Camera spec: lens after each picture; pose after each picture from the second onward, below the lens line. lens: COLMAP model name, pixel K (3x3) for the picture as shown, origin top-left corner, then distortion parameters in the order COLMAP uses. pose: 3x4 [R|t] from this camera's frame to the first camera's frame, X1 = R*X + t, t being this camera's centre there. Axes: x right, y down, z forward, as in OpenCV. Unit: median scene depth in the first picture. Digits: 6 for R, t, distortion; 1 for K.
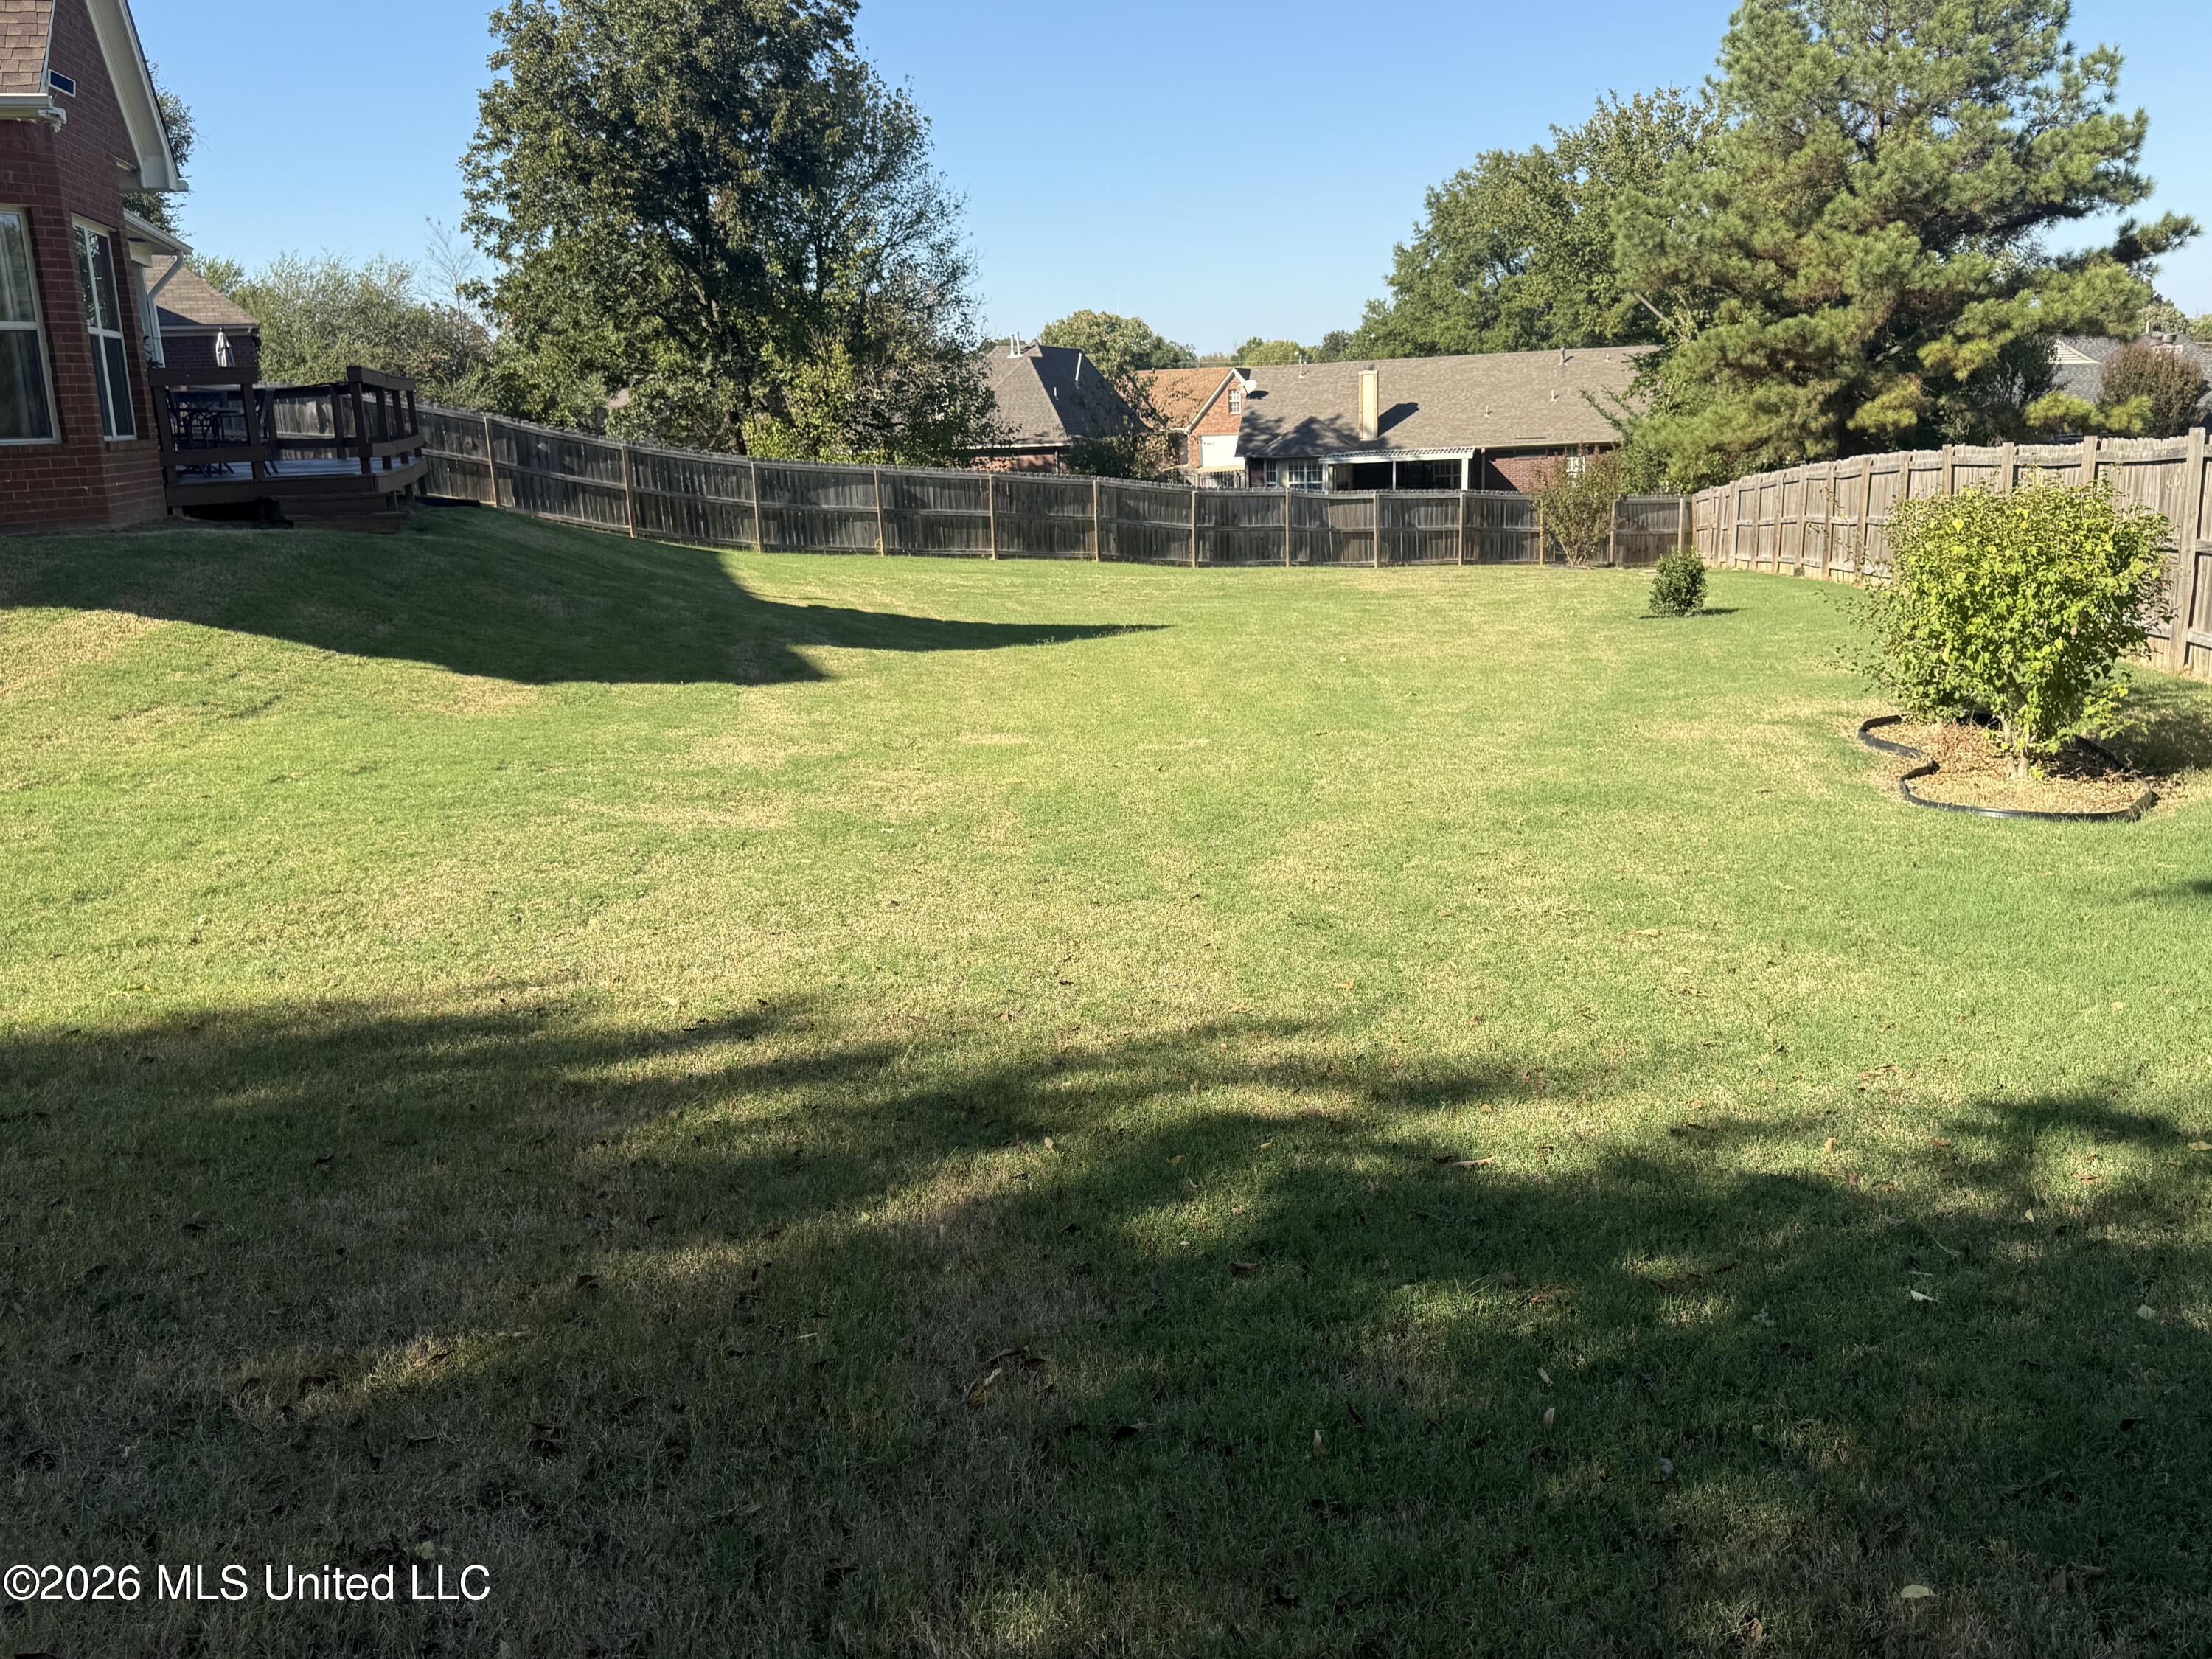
lens RADIAL K [[1751.3, 0, 1106.2], [0, 1751.3, 932.7], [0, 0, 1]] dist [-0.003216, -0.066103]
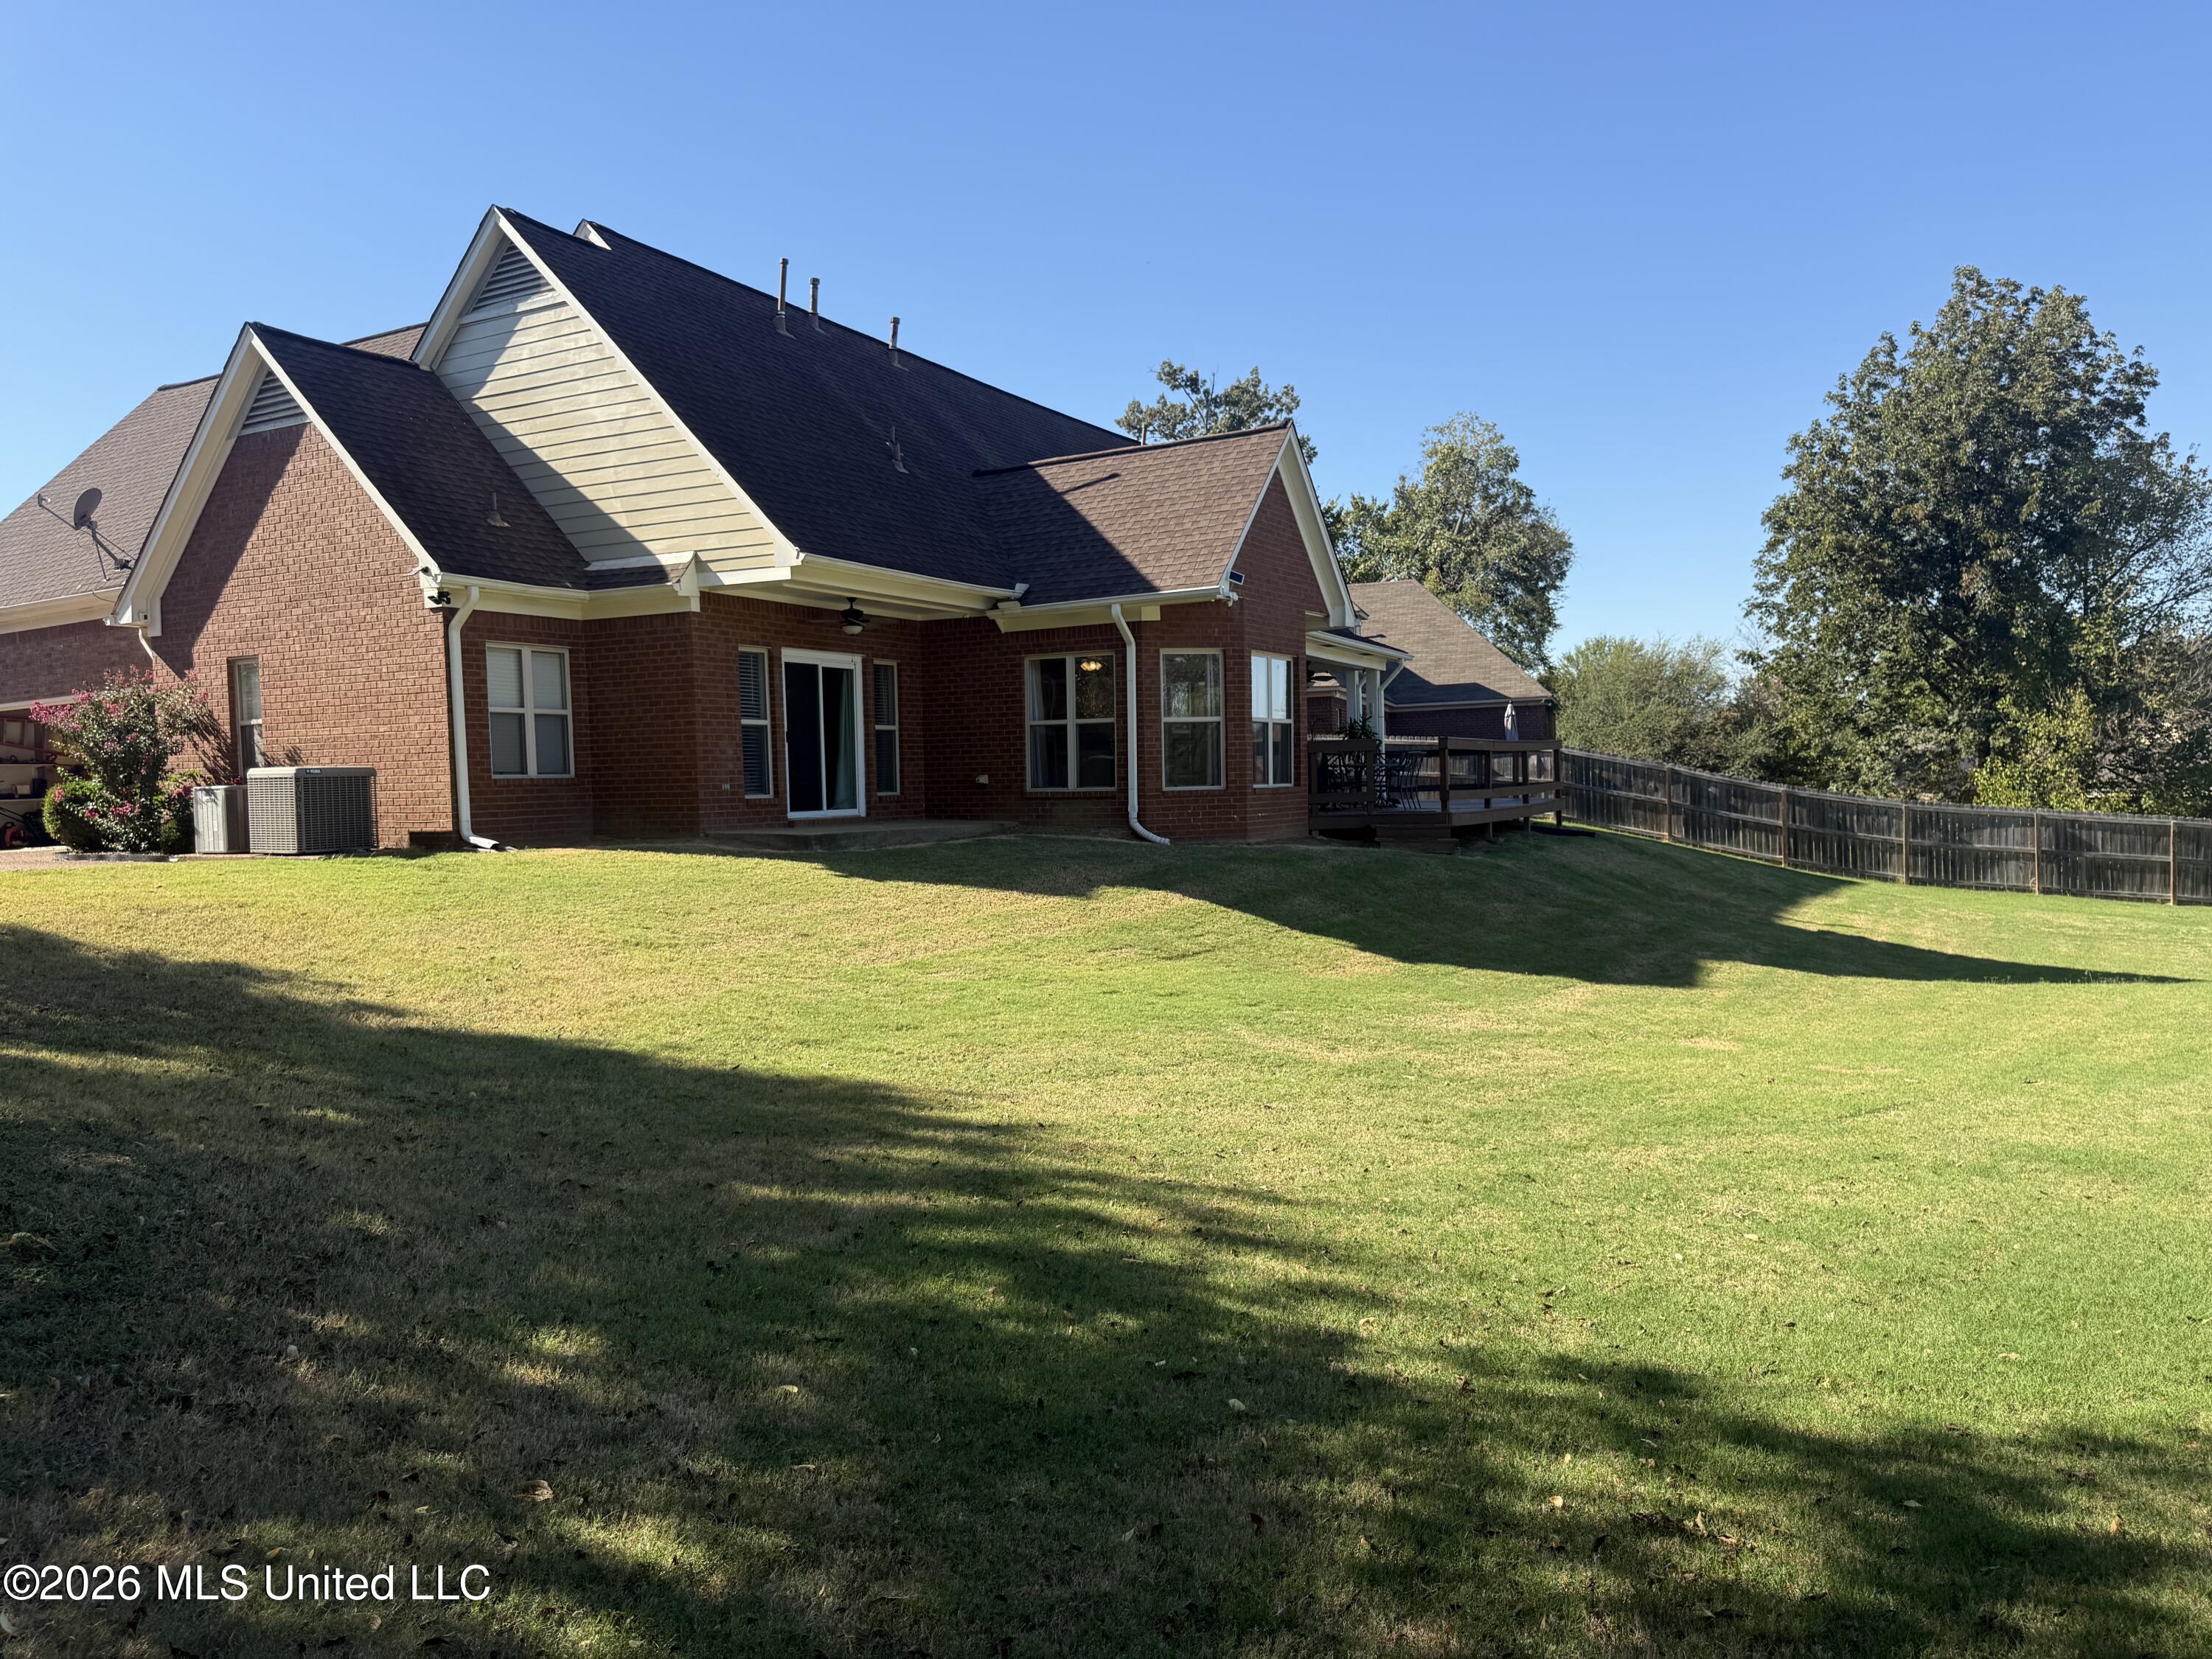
lens RADIAL K [[1511.1, 0, 1099.3], [0, 1511.1, 845.1], [0, 0, 1]] dist [0.066918, -0.068101]
pose [[0.680070, 0.035329, -0.732296, 0.162918], [-0.200182, 0.969832, -0.139117, -0.005289], [0.705289, 0.241202, 0.666626, -0.007872]]
